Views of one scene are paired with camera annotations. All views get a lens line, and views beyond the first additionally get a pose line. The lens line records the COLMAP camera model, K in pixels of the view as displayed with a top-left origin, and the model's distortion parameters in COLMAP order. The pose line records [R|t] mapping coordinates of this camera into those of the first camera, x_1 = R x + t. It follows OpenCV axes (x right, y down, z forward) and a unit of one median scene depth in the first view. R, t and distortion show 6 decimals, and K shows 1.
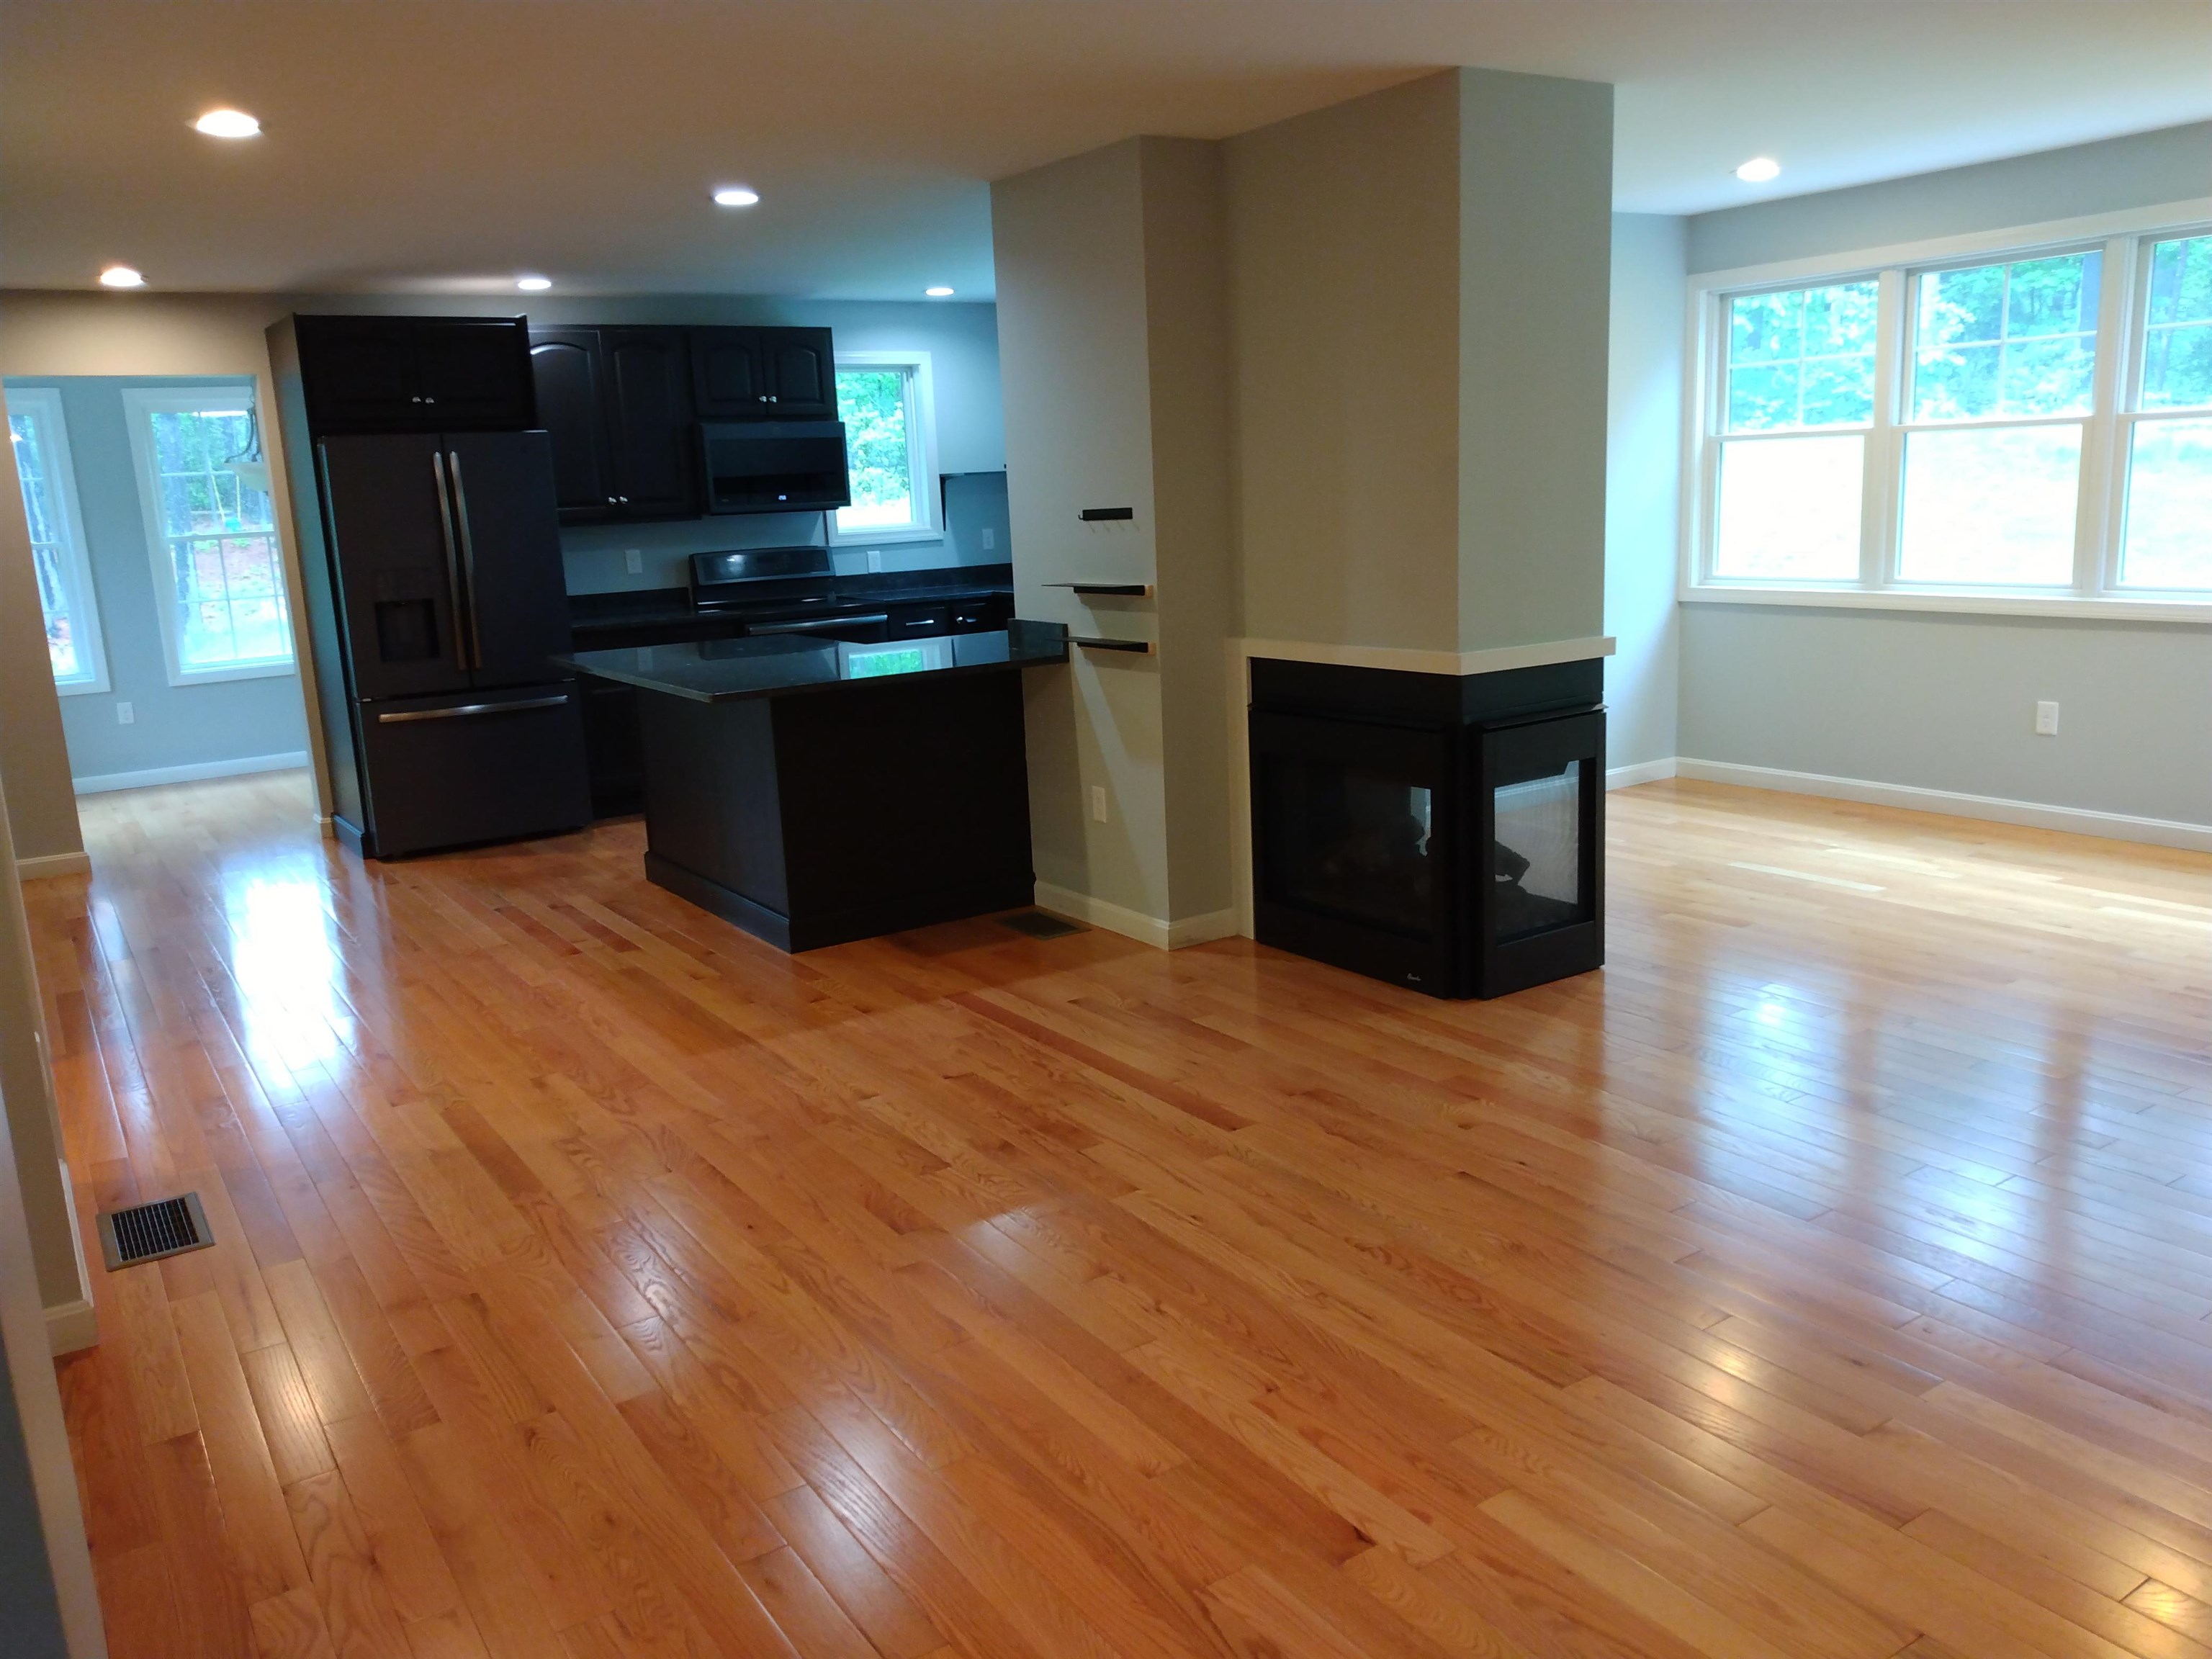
lens RADIAL K [[1698.9, 0, 1107.2], [0, 1698.9, 841.1], [0, 0, 1]] dist [0.123989, -0.264126]
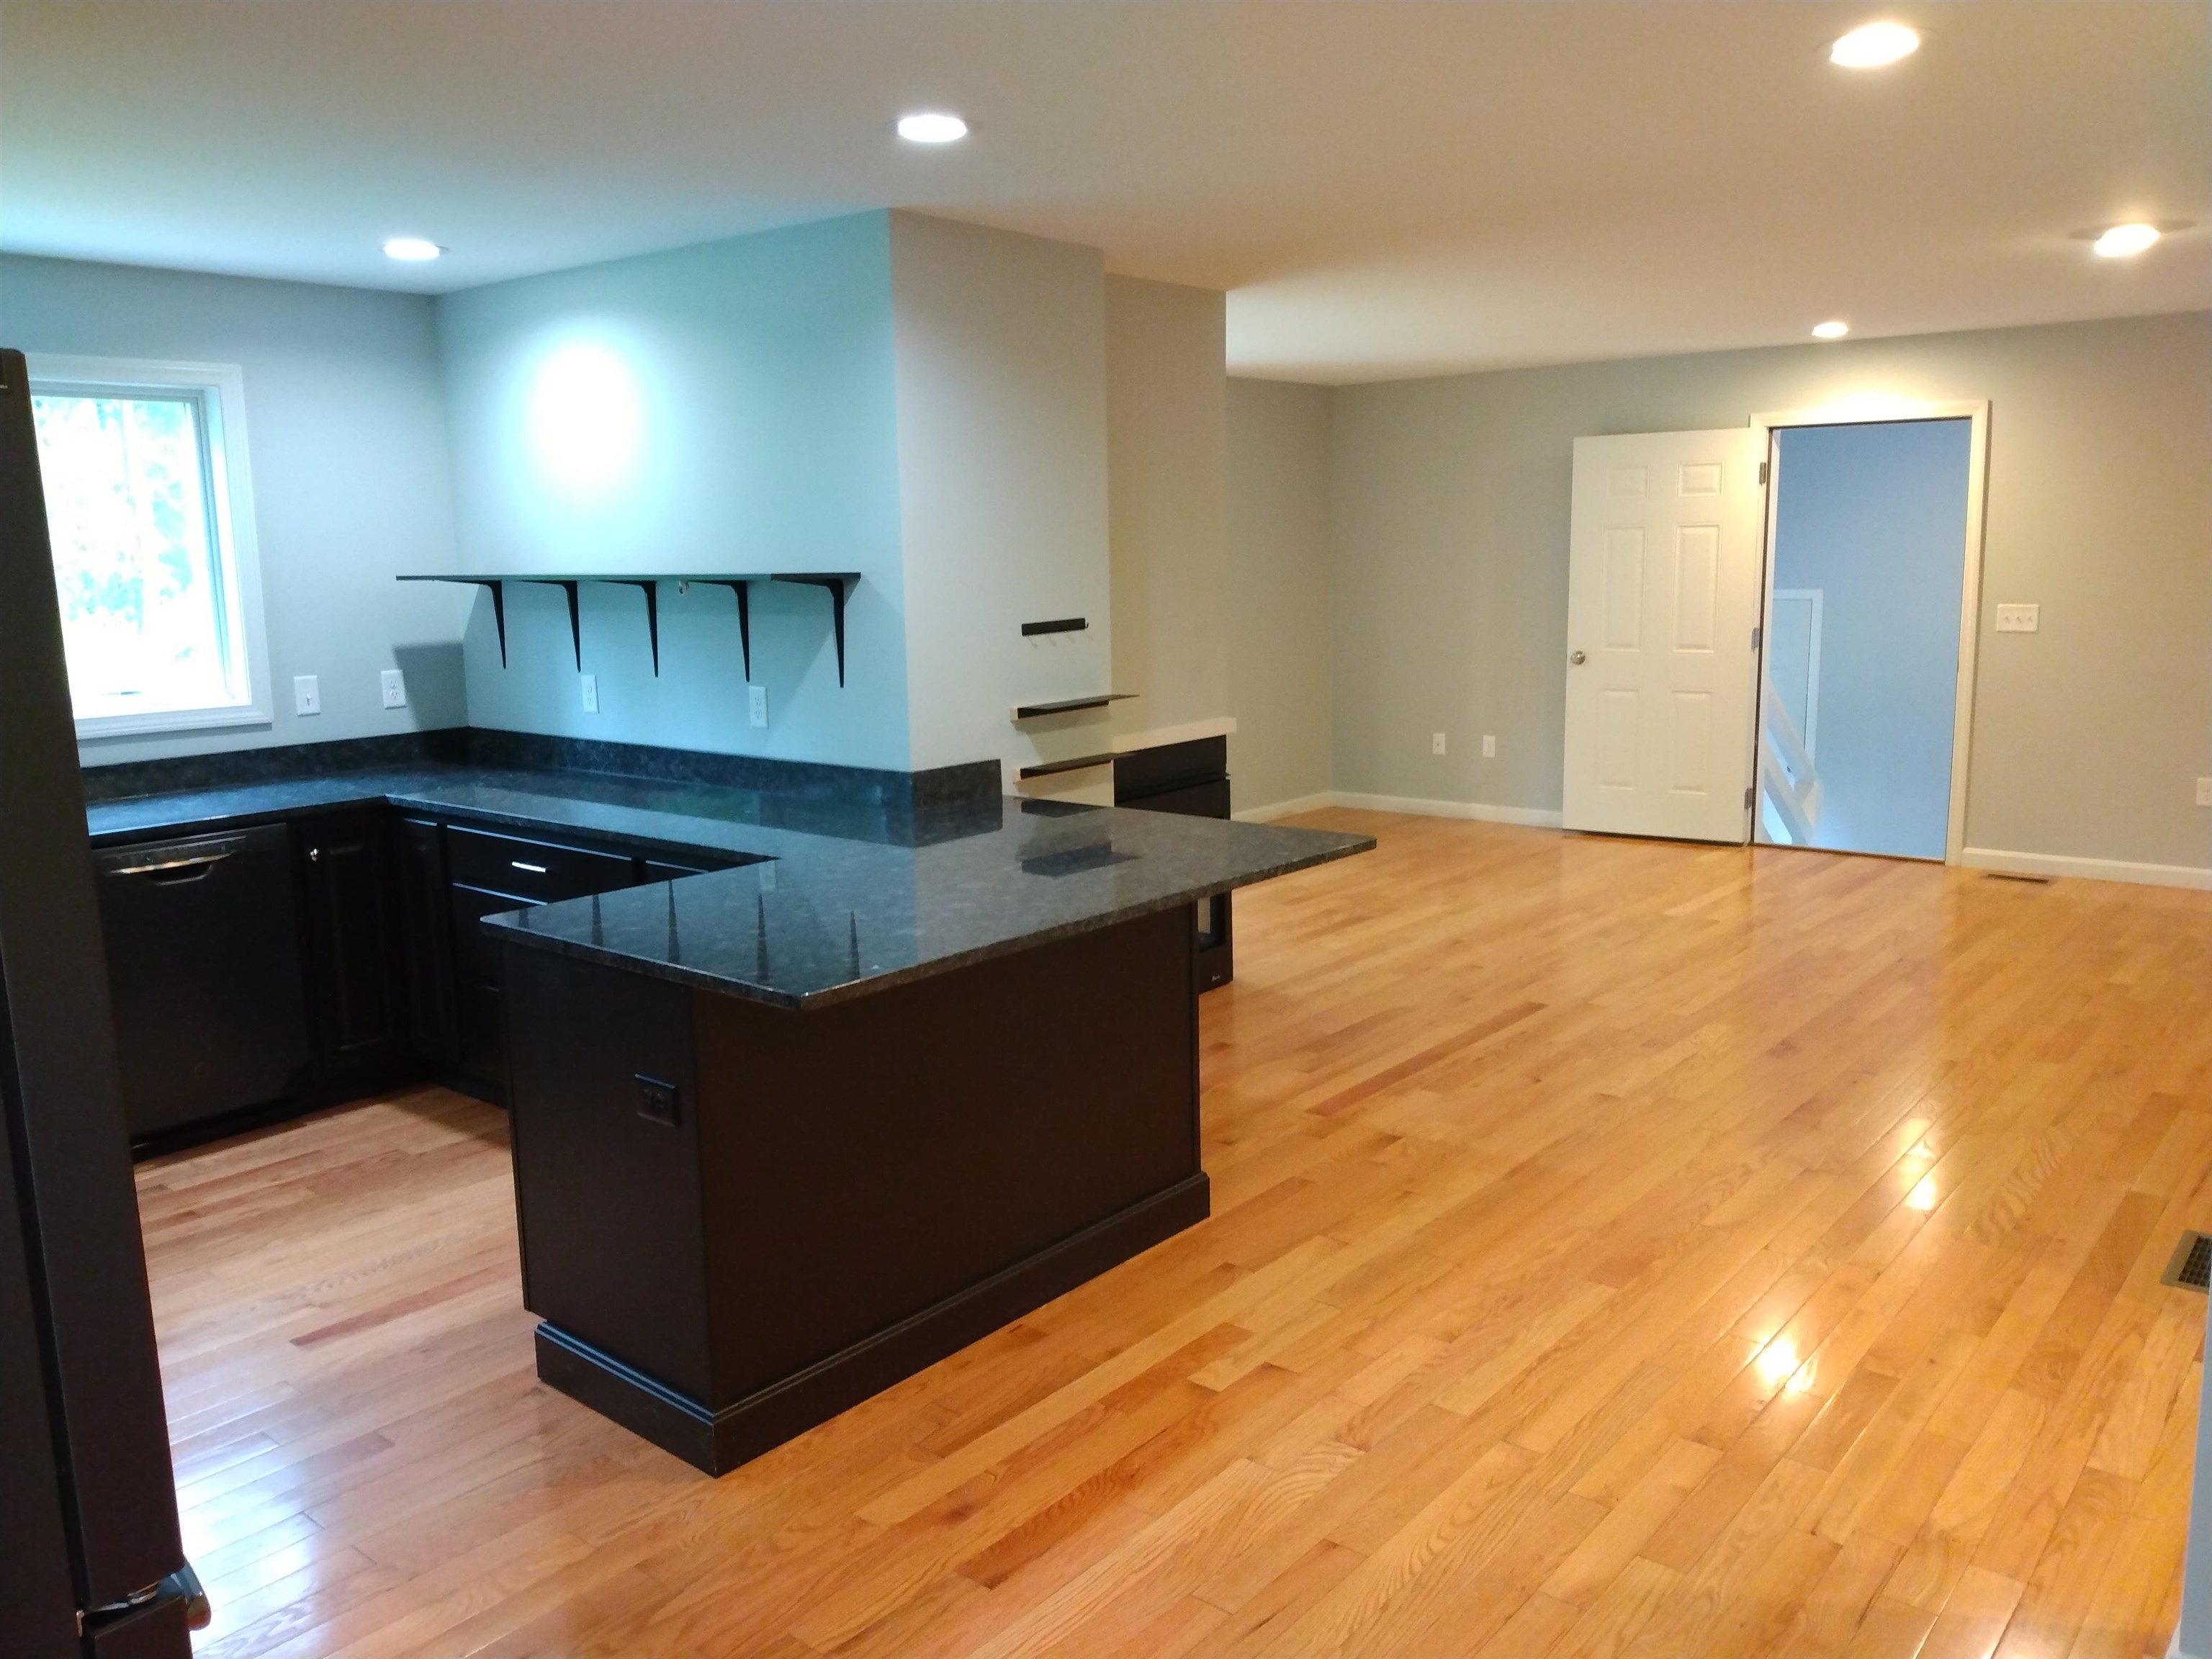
lens RADIAL K [[1698.9, 0, 1107.2], [0, 1698.9, 841.1], [0, 0, 1]] dist [0.123989, -0.264126]
pose [[-0.286931, -0.115206, 0.950998, -0.953084], [0.239398, 0.952619, 0.187633, -0.263544], [-0.927555, 0.281505, -0.245756, 1.314712]]
